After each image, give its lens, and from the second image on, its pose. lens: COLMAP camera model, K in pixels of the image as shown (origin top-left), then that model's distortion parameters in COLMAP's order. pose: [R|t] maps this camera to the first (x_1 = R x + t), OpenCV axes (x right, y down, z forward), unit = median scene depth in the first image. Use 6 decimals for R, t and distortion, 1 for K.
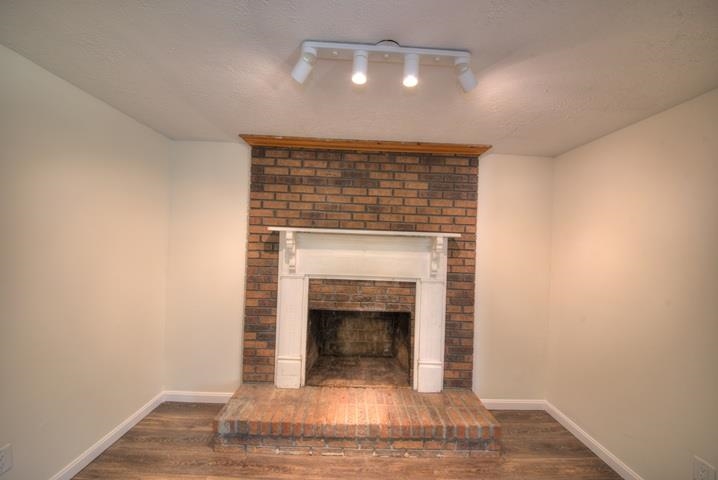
lens RADIAL K [[259.0, 0, 362.0], [0, 259.0, 240.4], [0, 0, 1]] dist [-0.001941, -0.000474]
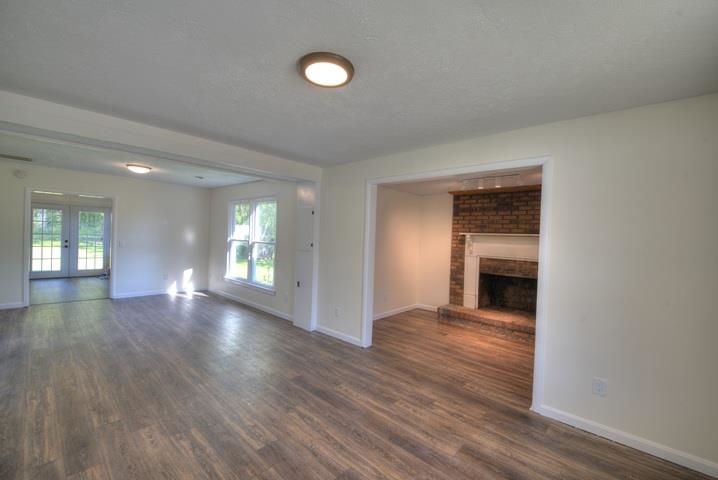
lens RADIAL K [[314.3, 0, 360.5], [0, 314.3, 240.5], [0, 0, 1]] dist [0.004795, -0.002784]
pose [[0.741068, 0.002216, -0.671426, 0.759120], [0.000256, 0.999994, 0.003584, 0.004771], [0.671429, -0.002828, 0.741063, -1.463537]]
